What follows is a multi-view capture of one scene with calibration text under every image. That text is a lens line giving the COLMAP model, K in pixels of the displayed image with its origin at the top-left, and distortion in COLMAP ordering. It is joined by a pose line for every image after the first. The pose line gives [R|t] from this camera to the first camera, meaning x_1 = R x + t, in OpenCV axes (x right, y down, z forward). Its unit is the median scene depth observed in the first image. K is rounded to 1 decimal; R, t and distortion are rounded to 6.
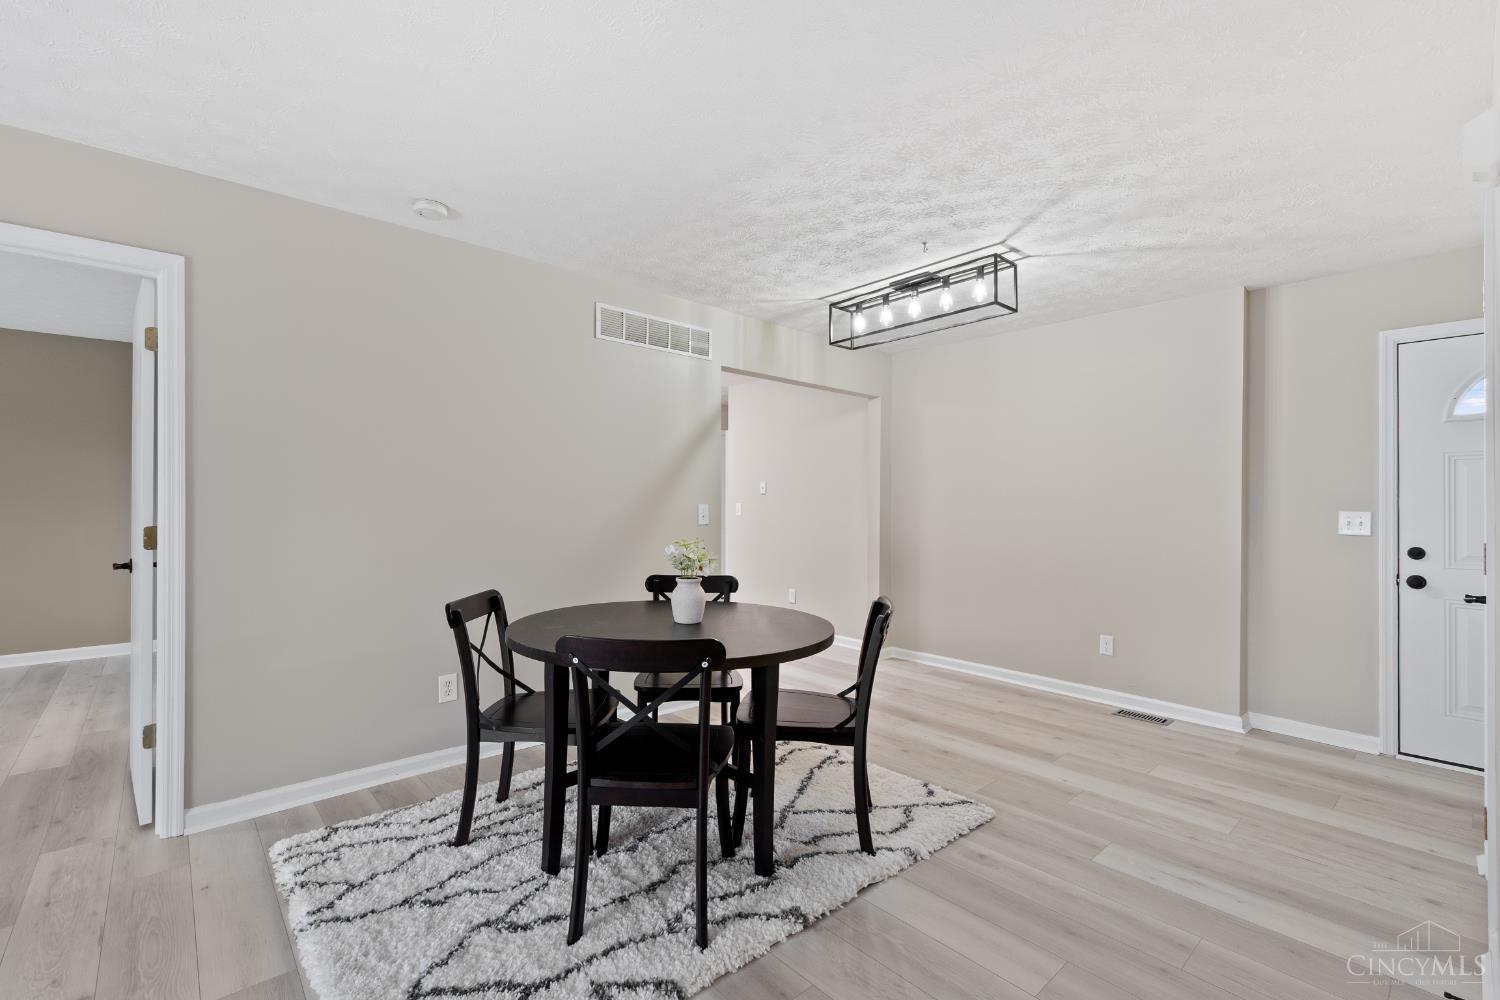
lens RADIAL K [[650.8, 0, 752.6], [0, 650.8, 500.8], [0, 0, 1]] dist [-0.001302, -0.000073]
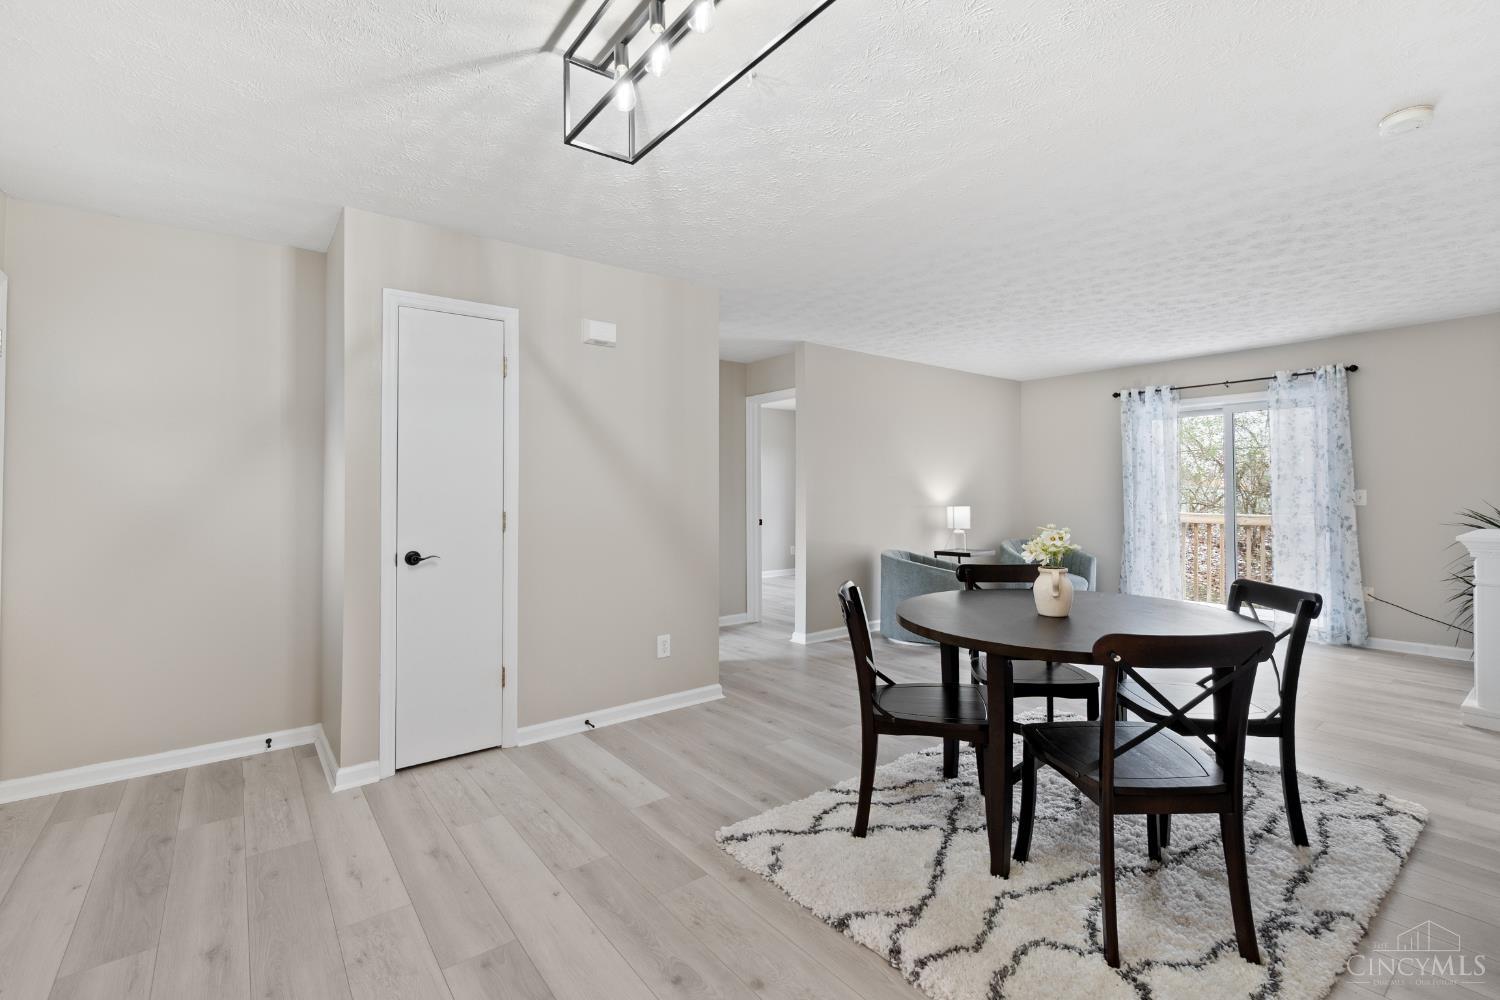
lens RADIAL K [[650.8, 0, 745.8], [0, 650.8, 496.9], [0, 0, 1]] dist [-0.001302, -0.000073]
pose [[-0.996502, -0.002202, 0.083539, 0.264529], [-0.001938, 0.999993, 0.003242, 0.011720], [-0.083546, 0.003069, -0.996499, 1.951109]]
